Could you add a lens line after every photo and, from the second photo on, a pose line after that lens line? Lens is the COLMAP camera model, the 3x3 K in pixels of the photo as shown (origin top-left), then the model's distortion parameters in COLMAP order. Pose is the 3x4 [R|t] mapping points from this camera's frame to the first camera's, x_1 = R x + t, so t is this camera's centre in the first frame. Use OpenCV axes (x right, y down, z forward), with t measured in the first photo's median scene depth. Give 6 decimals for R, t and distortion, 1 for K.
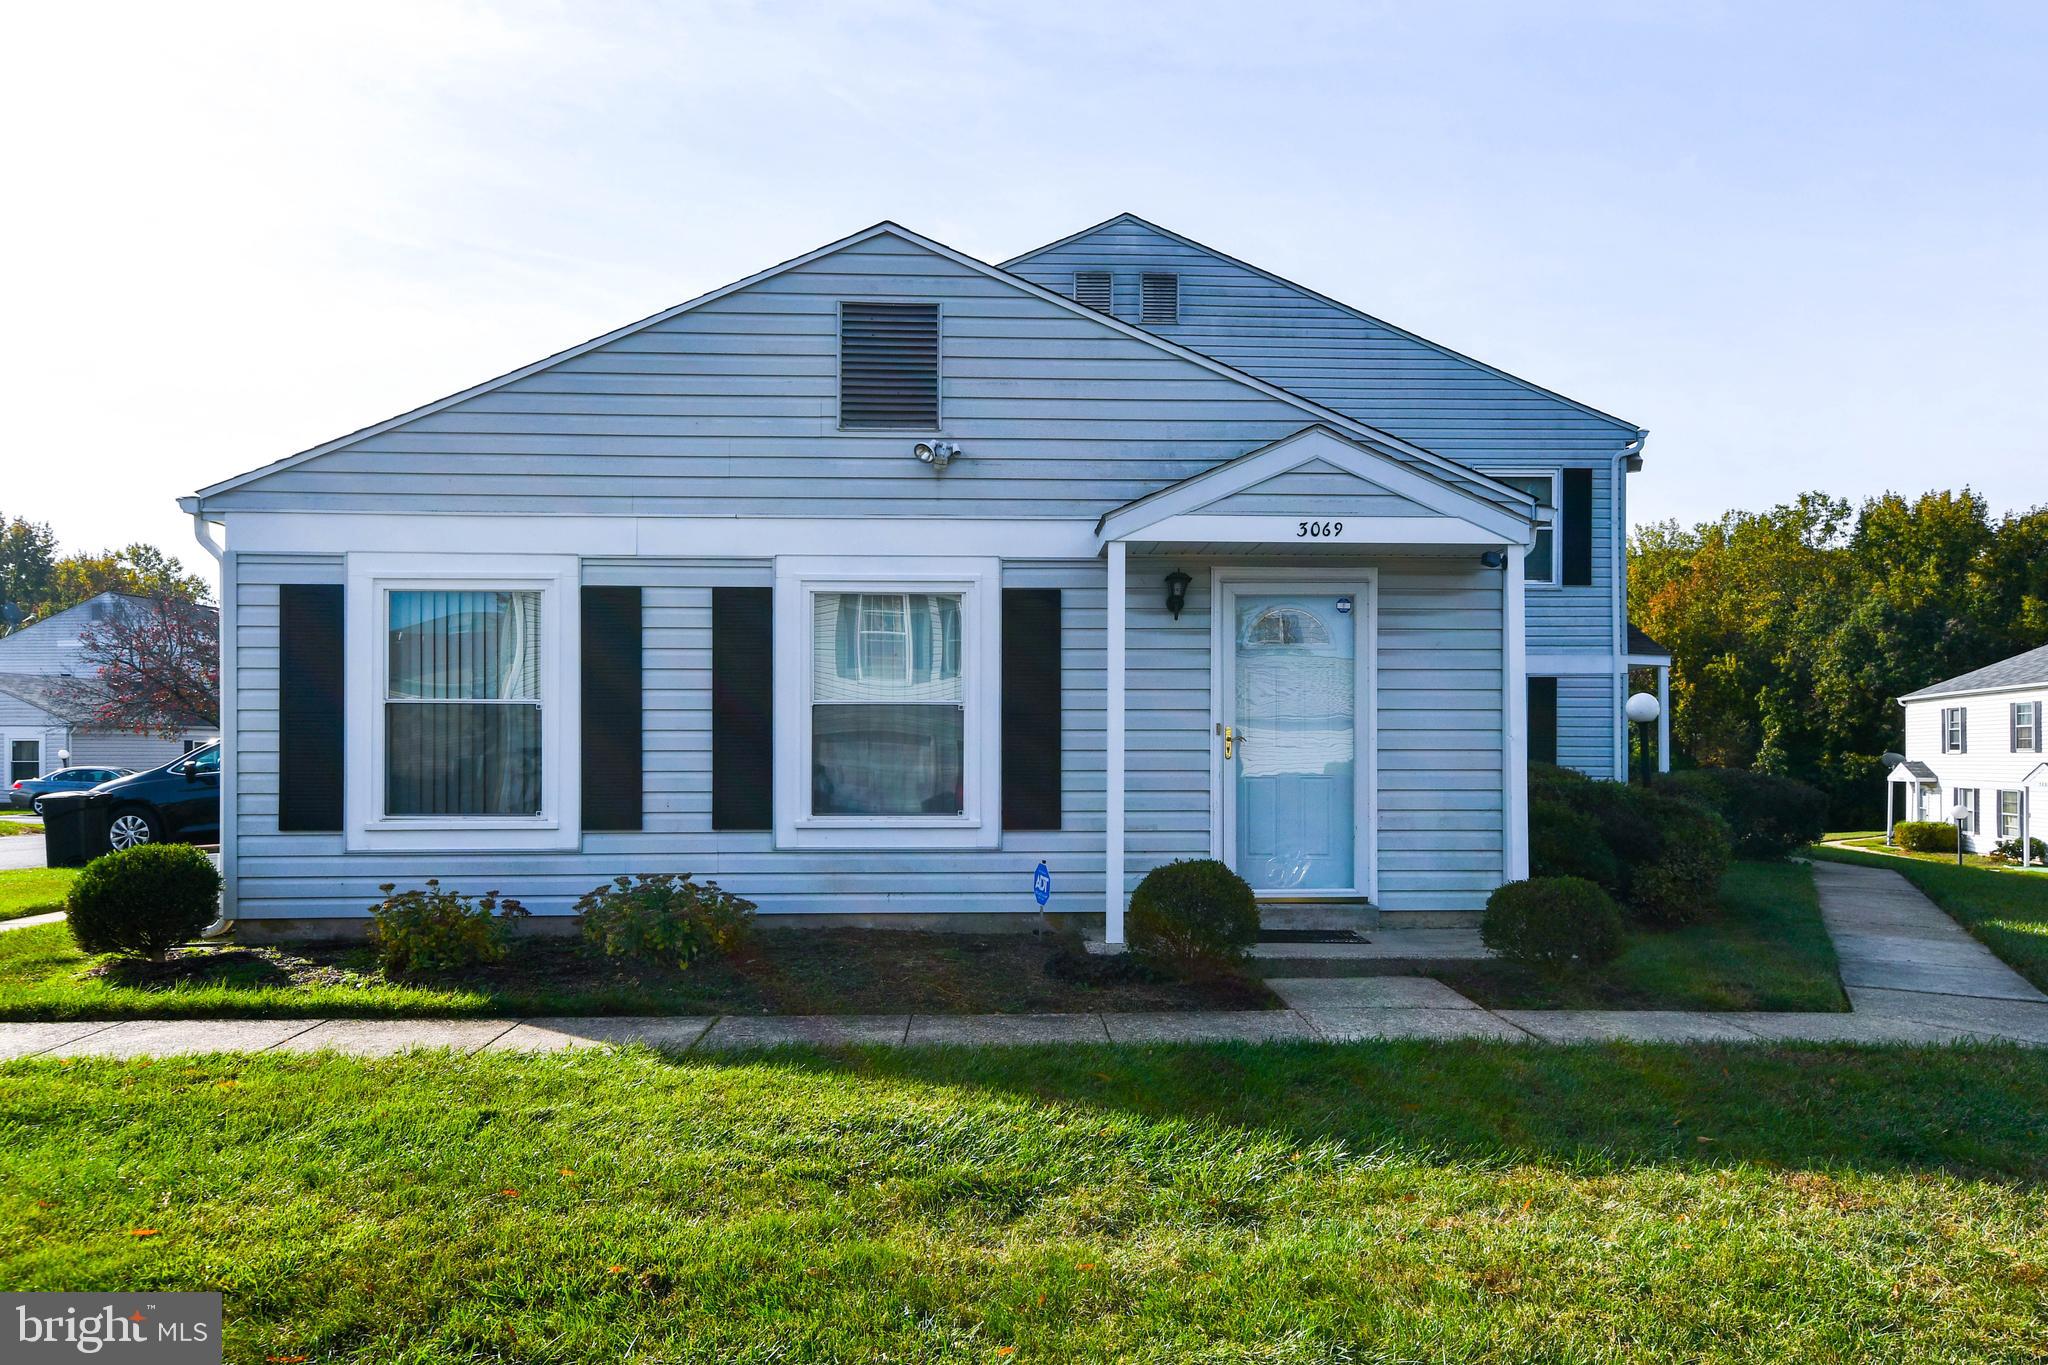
lens RADIAL K [[1366.5, 0, 1027.3], [0, 1366.5, 748.4], [0, 0, 1]] dist [0.038458, 0.000824]
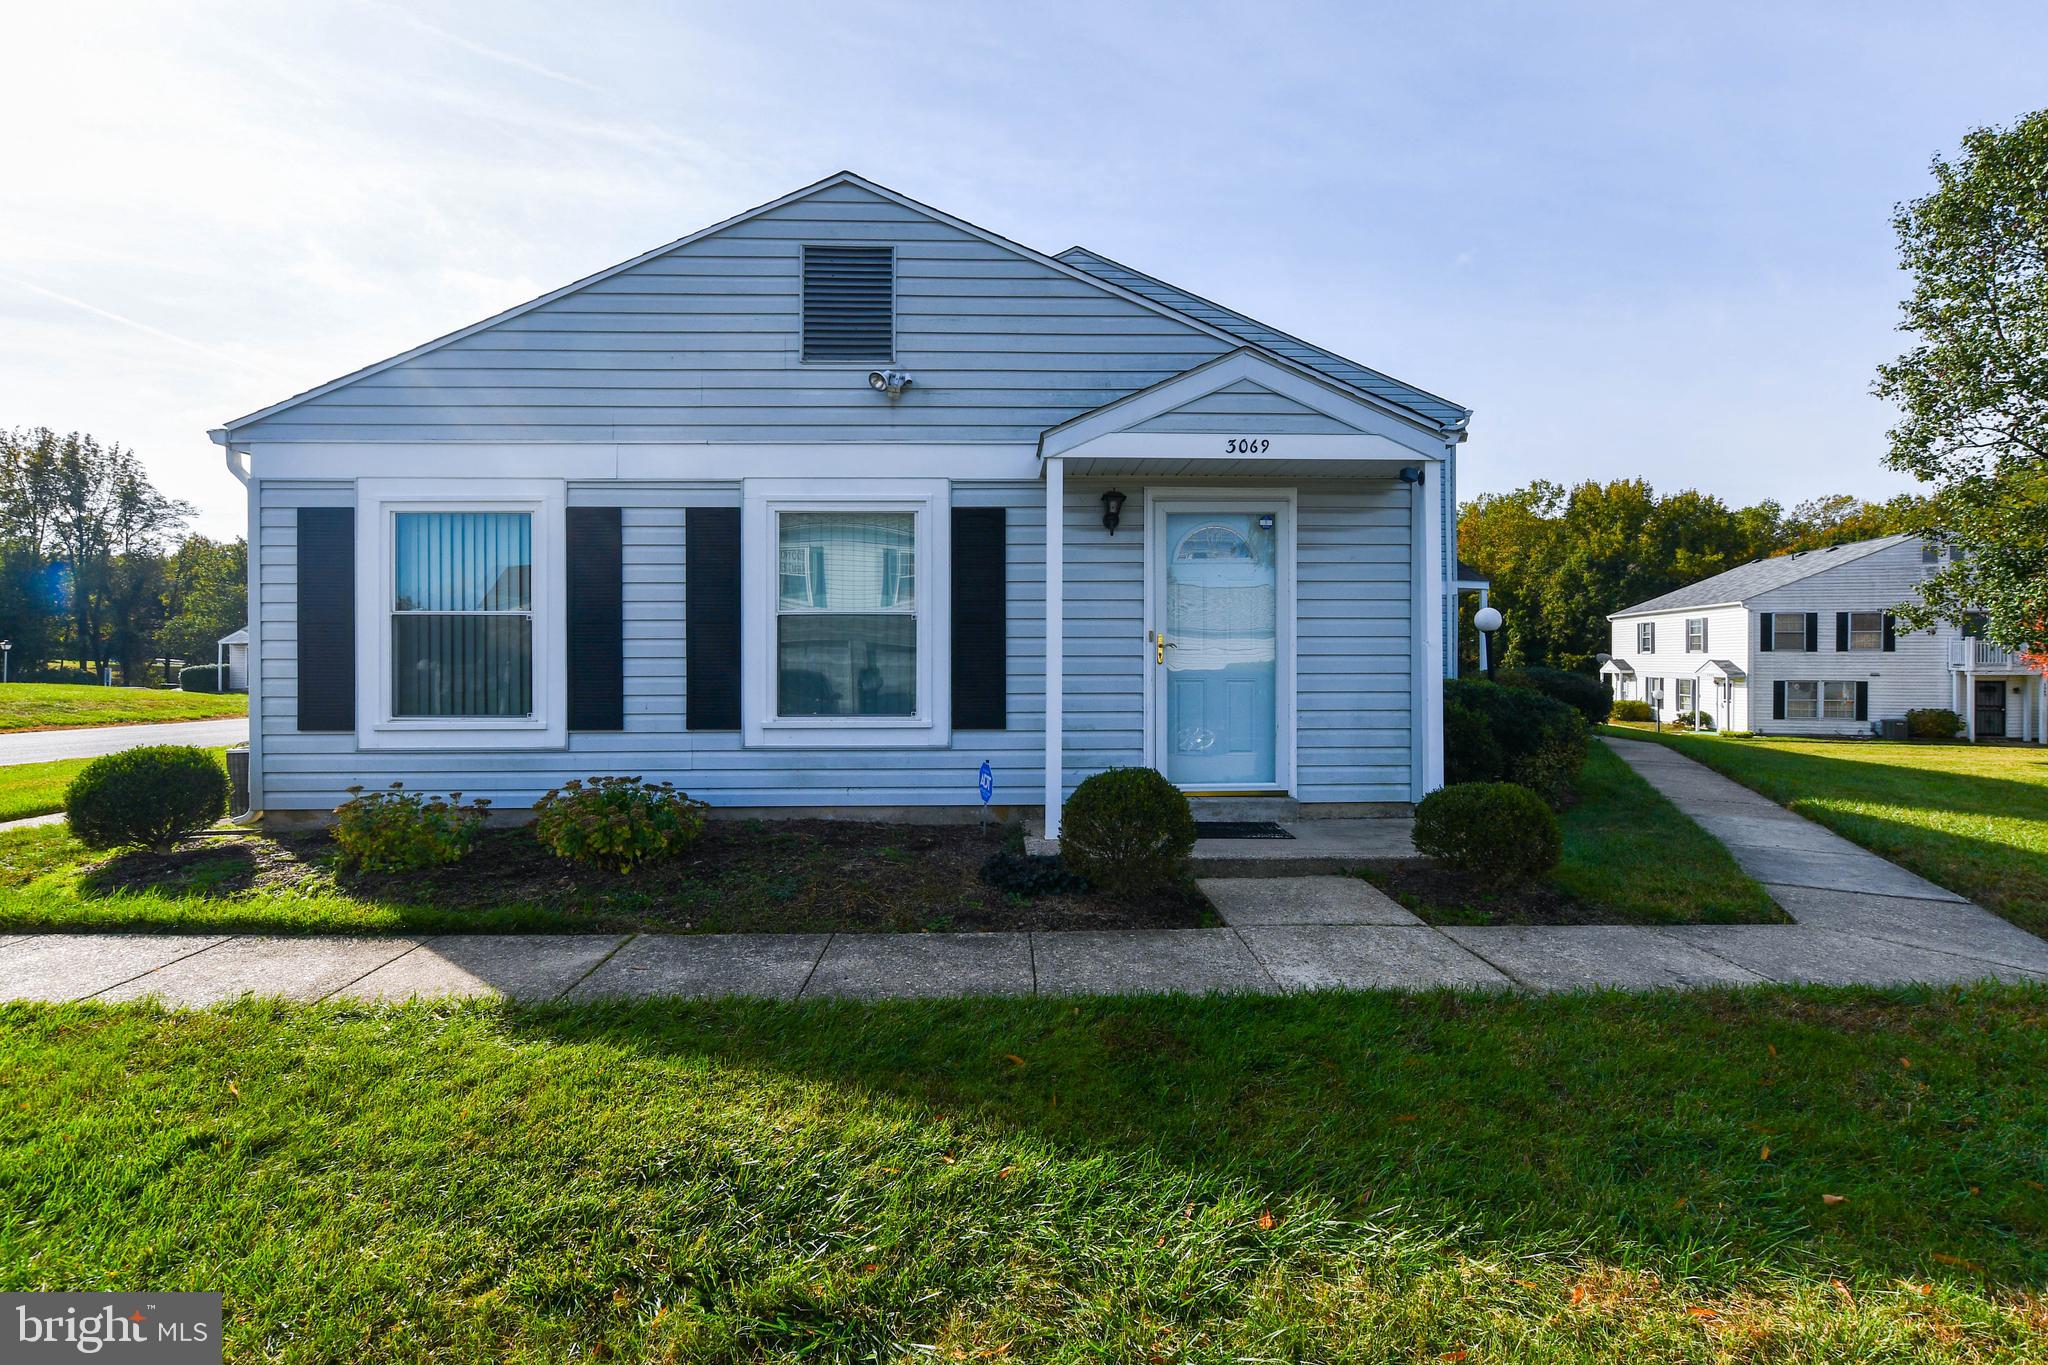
lens RADIAL K [[894.8, 0, 1008.0], [0, 894.8, 660.4], [0, 0, 1]] dist [-0.004362, -0.000332]
pose [[0.999904, -0.002024, -0.013673, 0.036140], [0.002162, 0.999947, 0.010085, -0.002537], [0.013652, -0.010114, 0.999856, 0.289898]]
